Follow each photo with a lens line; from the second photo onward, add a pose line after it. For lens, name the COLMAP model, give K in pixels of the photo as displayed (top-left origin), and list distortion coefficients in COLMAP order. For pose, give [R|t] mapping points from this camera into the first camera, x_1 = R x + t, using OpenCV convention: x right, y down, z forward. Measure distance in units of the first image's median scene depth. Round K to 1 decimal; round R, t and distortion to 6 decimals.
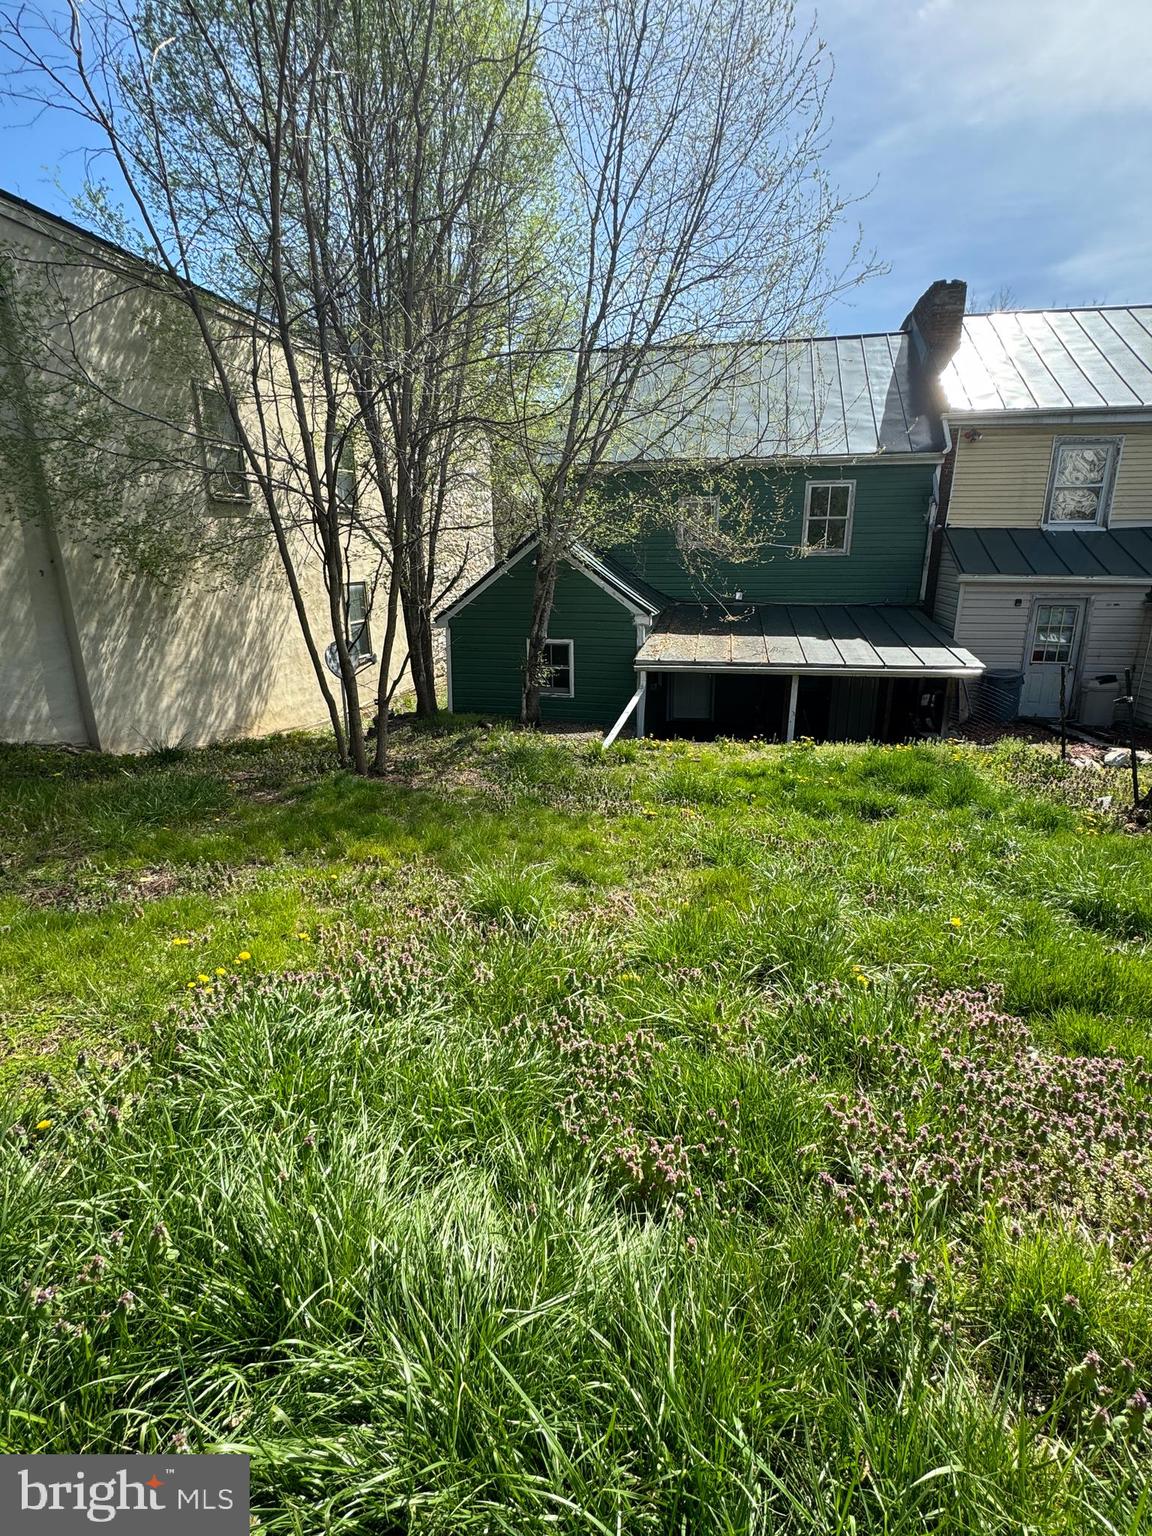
lens RADIAL K [[717.6, 0, 579.9], [0, 717.6, 767.9], [0, 0, 1]] dist [-0.001155, -0.000075]
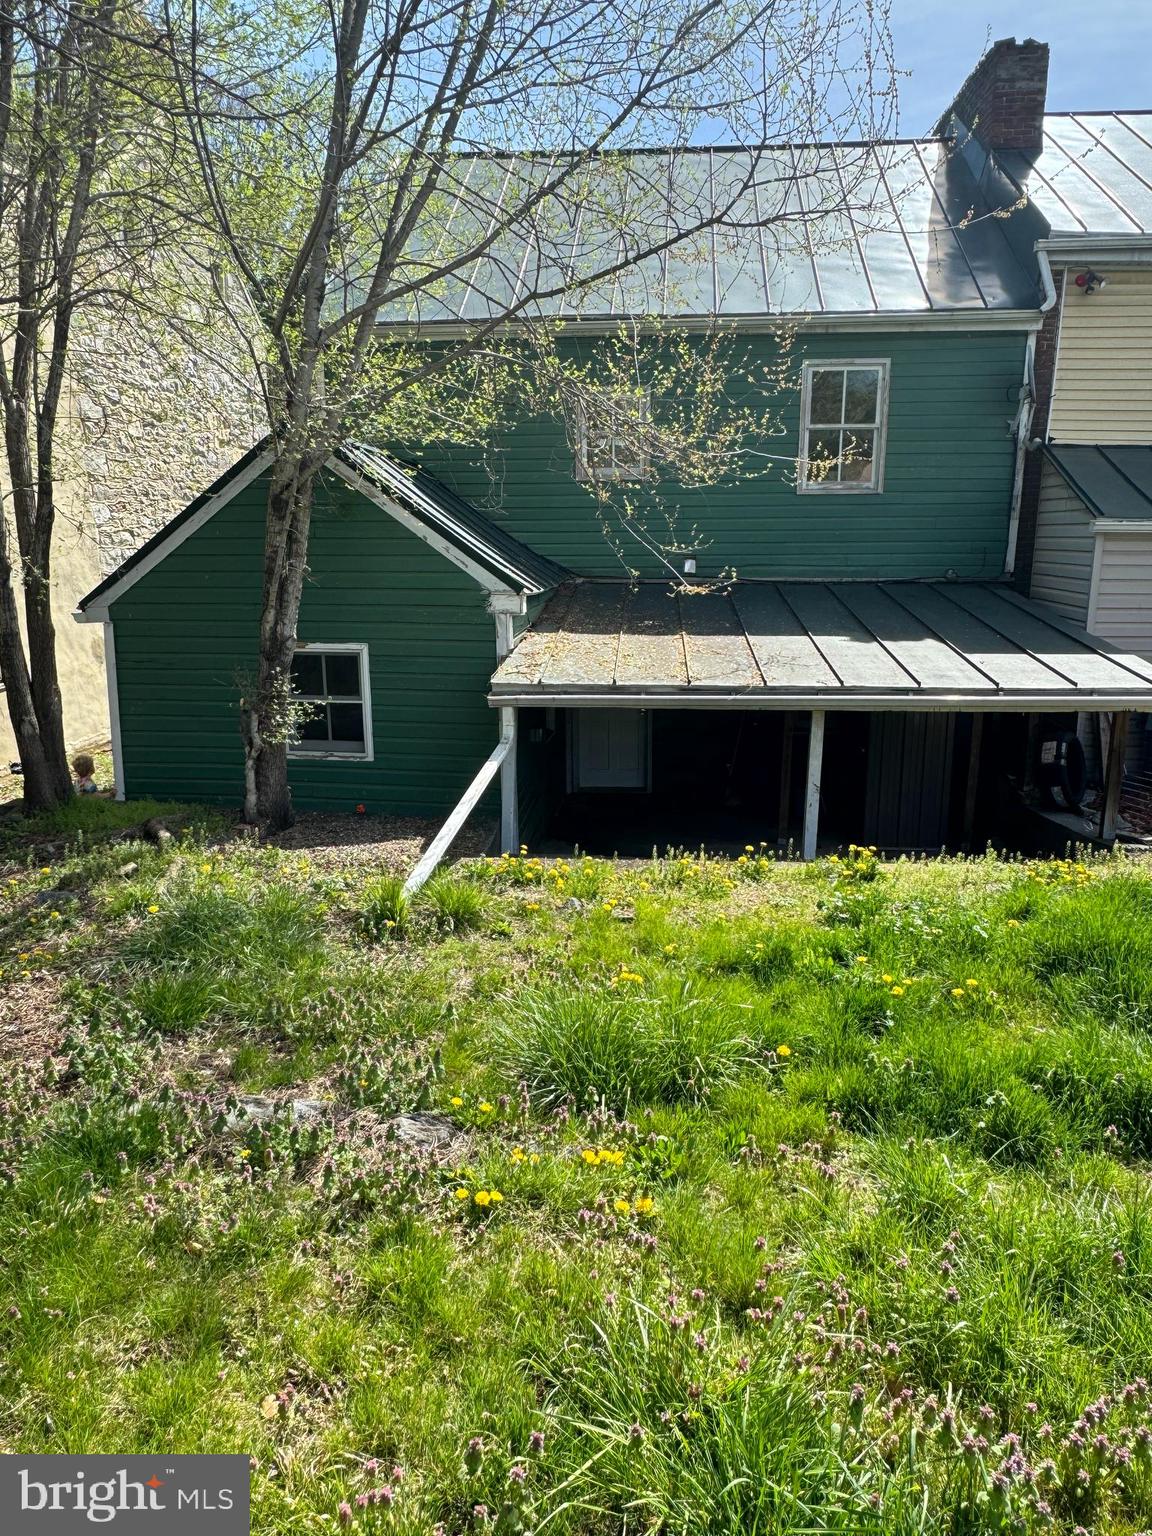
lens RADIAL K [[1030.1, 0, 574.7], [0, 1030.1, 767.8], [0, 0, 1]] dist [-0.000599, 0.000190]
pose [[0.993087, -0.021641, 0.115366, 0.050218], [0.029318, 0.997437, -0.065266, -0.046561], [-0.113658, 0.068197, 0.991177, 0.306206]]
